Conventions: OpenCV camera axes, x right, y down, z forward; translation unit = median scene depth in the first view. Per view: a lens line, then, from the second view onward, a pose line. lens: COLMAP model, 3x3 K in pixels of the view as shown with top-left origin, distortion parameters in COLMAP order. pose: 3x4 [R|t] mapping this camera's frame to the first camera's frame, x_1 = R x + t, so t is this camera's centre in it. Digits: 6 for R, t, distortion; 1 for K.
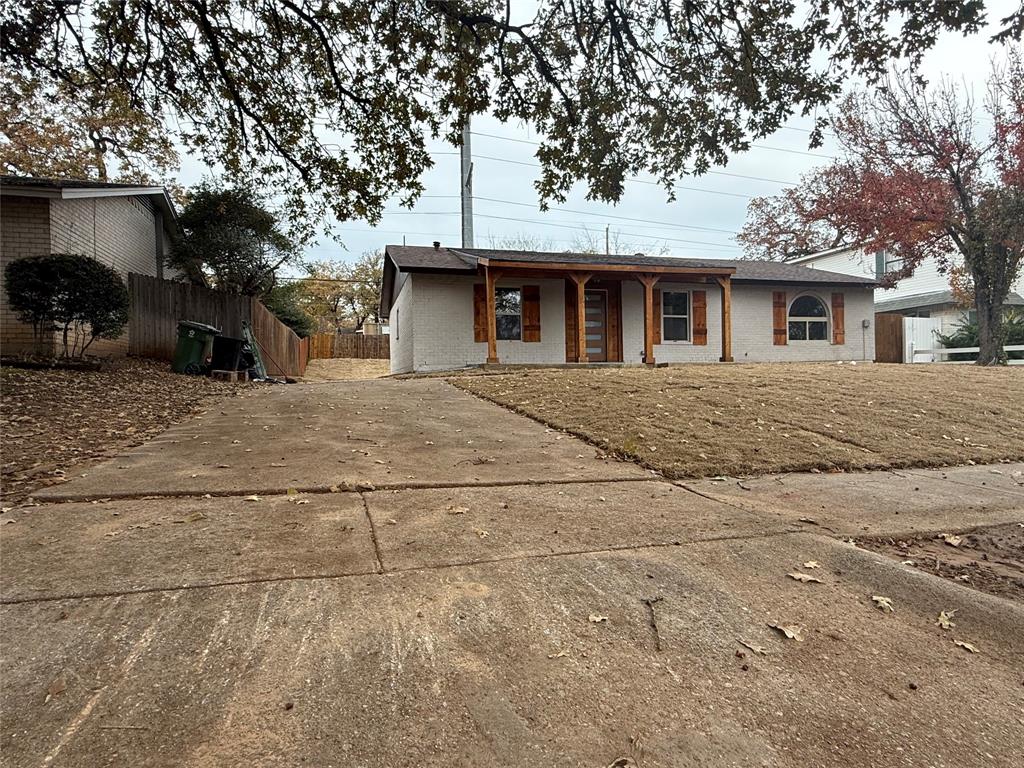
lens RADIAL K [[577.6, 0, 510.8], [0, 577.6, 386.0], [0, 0, 1]] dist [0.002517, -0.000346]
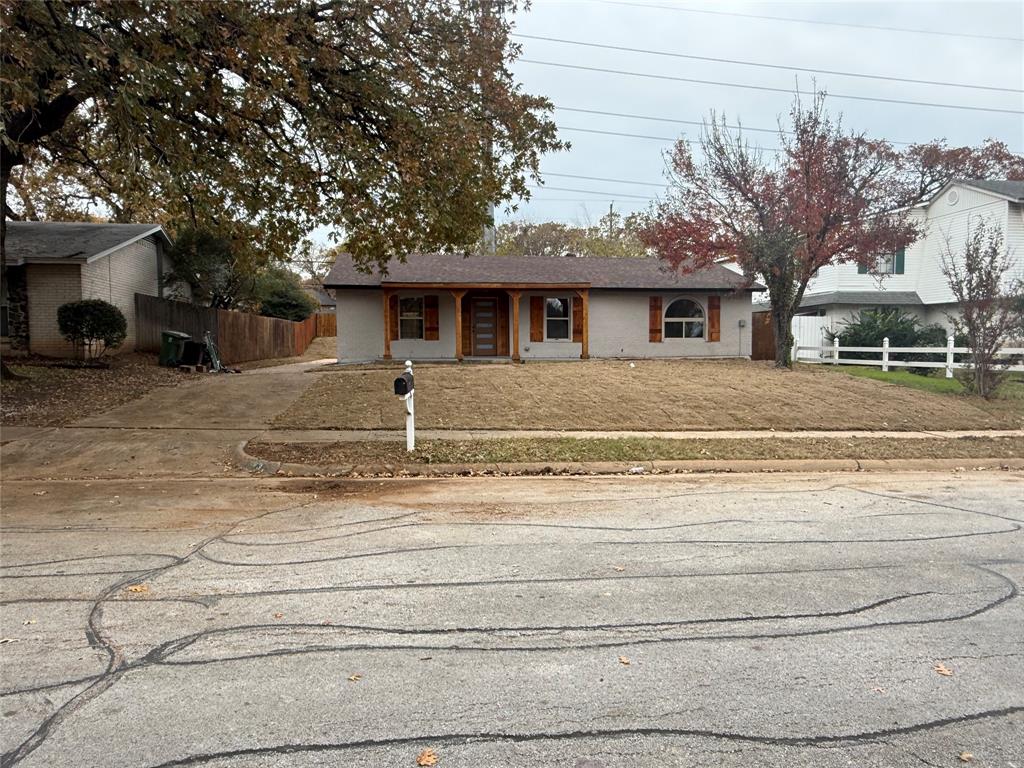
lens RADIAL K [[686.6, 0, 512.0], [0, 686.6, 384.0], [0, 0, 1]] dist [-0.001786, -0.000859]
pose [[0.990338, 0.020009, -0.137220, 0.632308], [-0.013978, 0.998899, 0.044778, -0.076051], [0.137965, -0.042427, 0.989528, -0.710281]]
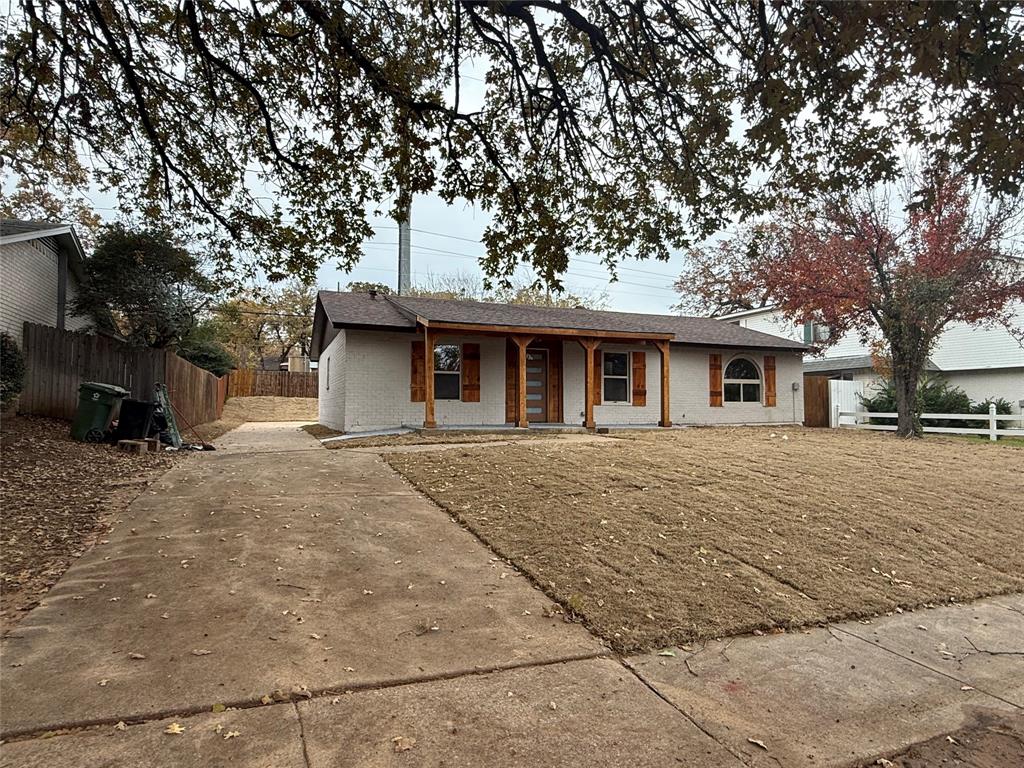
lens RADIAL K [[598.6, 0, 511.5], [0, 598.6, 385.6], [0, 0, 1]] dist [0.000966, 0.001400]
pose [[0.993733, 0.023243, 0.109341, -0.009333], [-0.017640, 0.998495, -0.051928, -0.079615], [-0.110383, 0.049673, 0.992647, -0.004968]]
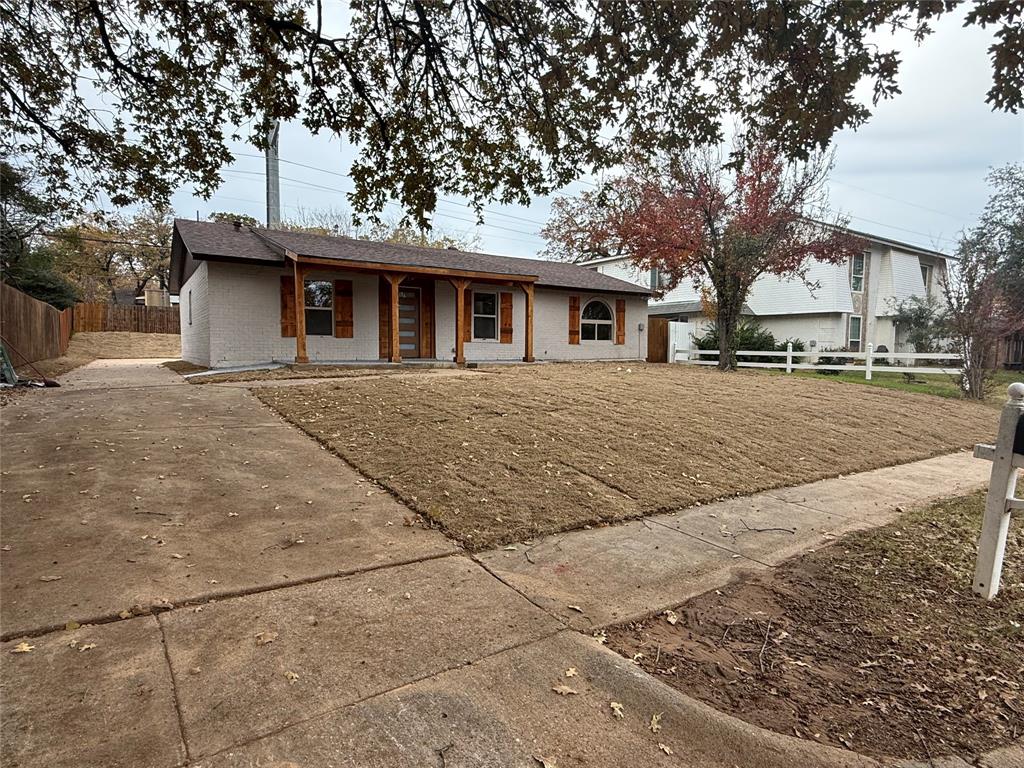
lens RADIAL K [[566.7, 0, 512.0], [0, 566.7, 384.0], [0, 0, 1]] dist [0.001548, -0.000145]
pose [[0.947935, 0.002873, 0.318451, 0.000127], [-0.018766, 0.998726, 0.046851, -0.073035], [-0.317910, -0.050387, 0.946781, -0.019524]]
